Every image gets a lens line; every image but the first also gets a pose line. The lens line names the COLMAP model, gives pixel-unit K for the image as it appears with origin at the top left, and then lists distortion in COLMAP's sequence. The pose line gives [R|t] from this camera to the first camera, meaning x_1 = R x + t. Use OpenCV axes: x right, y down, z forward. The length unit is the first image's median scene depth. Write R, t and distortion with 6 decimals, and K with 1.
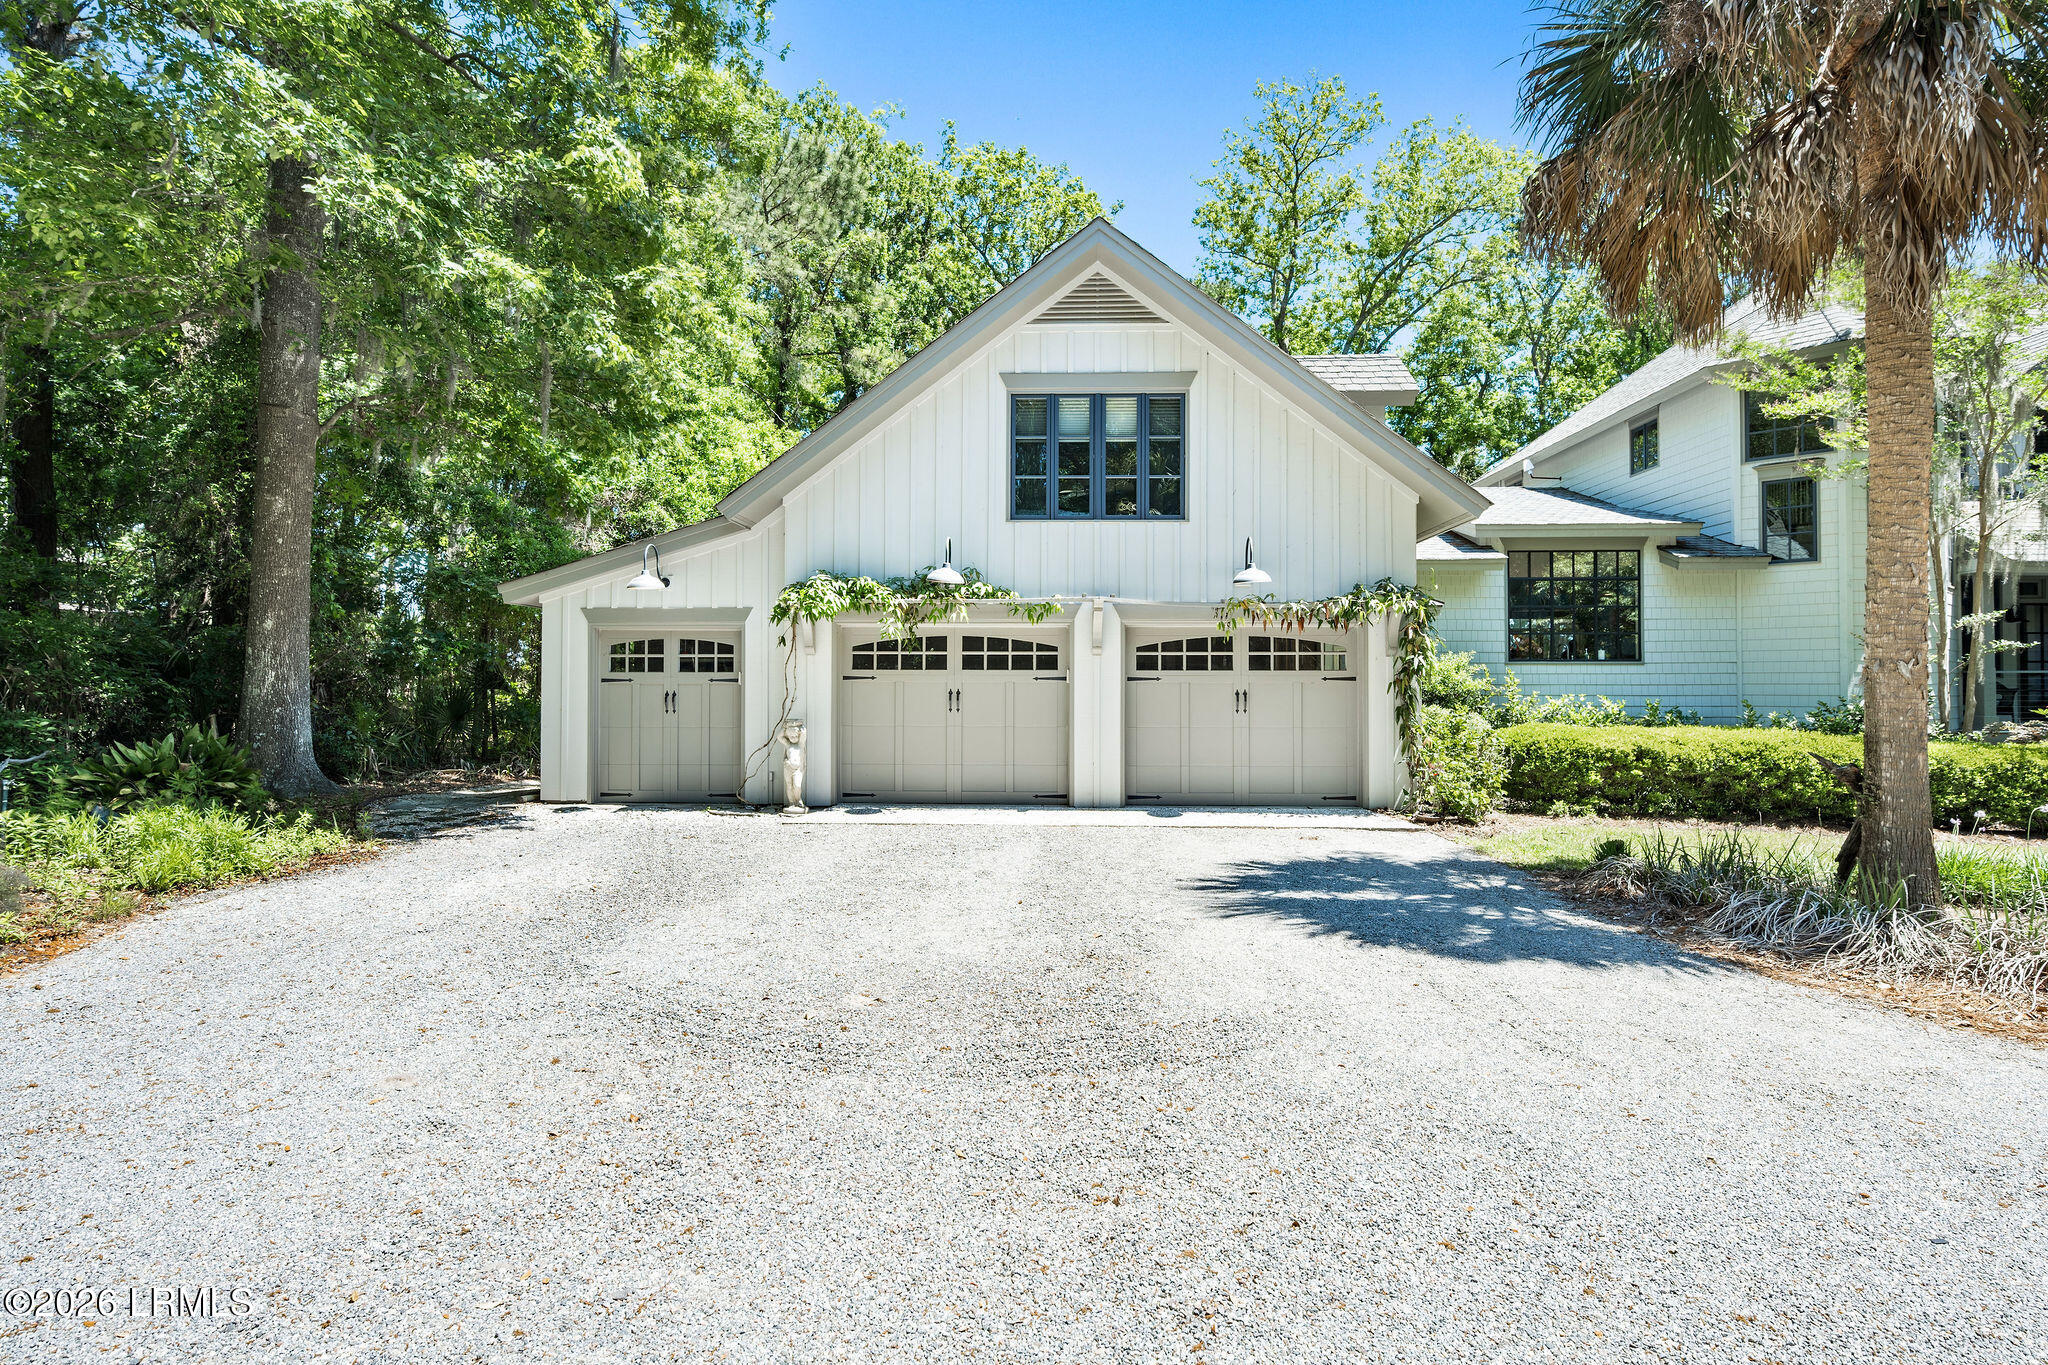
lens RADIAL K [[1106.8, 0, 1024.0], [0, 1106.8, 682.5], [0, 0, 1]] dist [-0.002068, 0.000232]
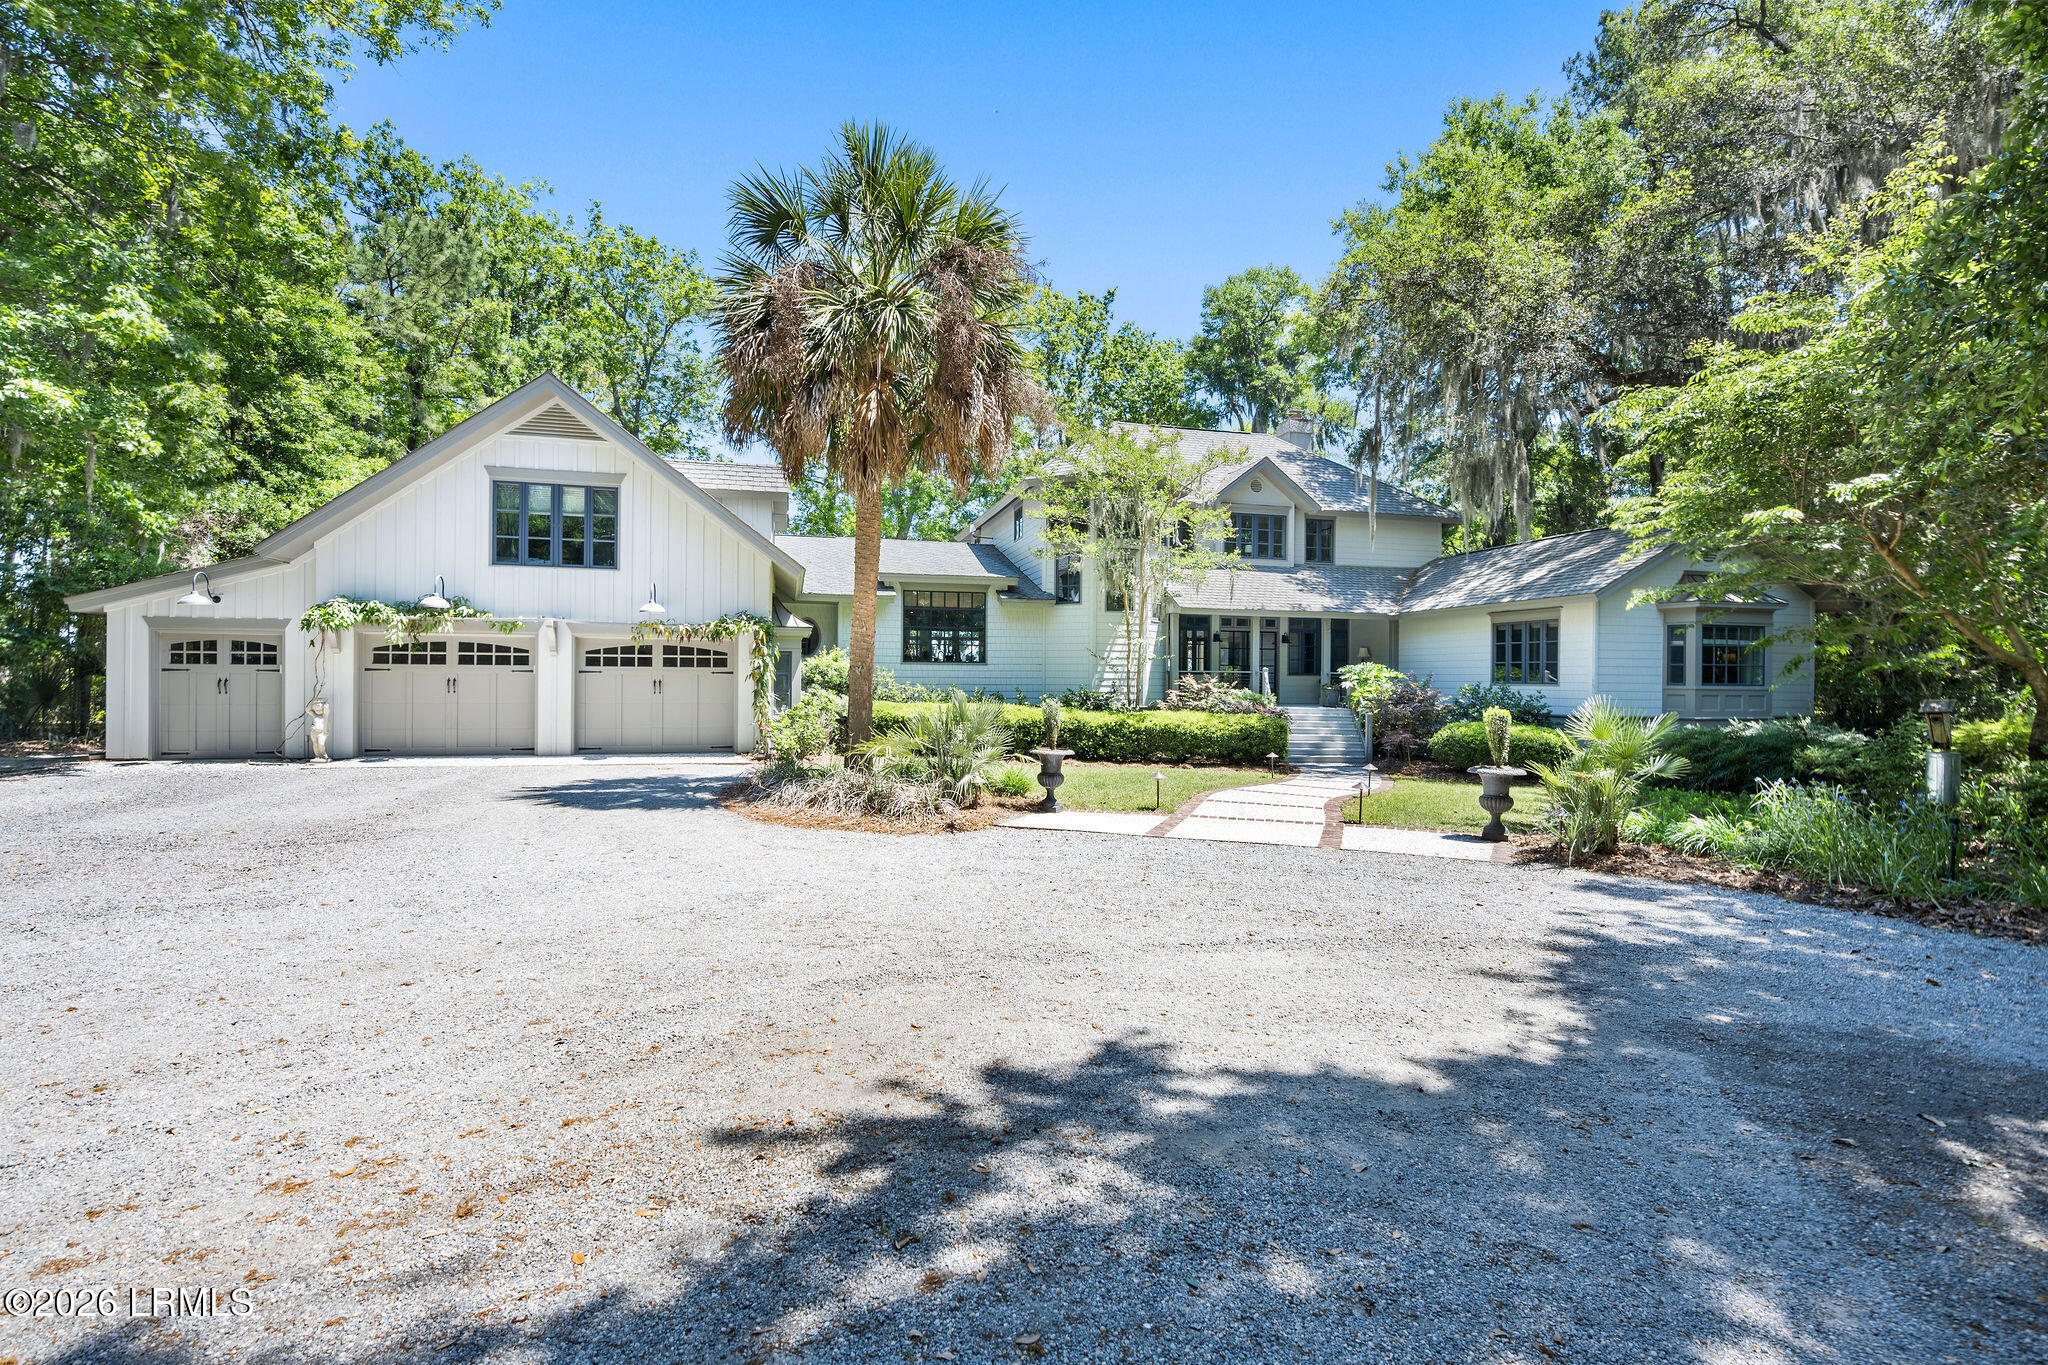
lens RADIAL K [[1008.7, 0, 1108.5], [0, 1008.7, 691.5], [0, 0, 1]] dist [-0.001398, 0.000588]
pose [[0.956645, 0.002076, 0.291250, 0.386296], [-0.006715, 0.999866, 0.014929, -0.001597], [-0.291180, -0.016237, 0.956531, -0.546660]]
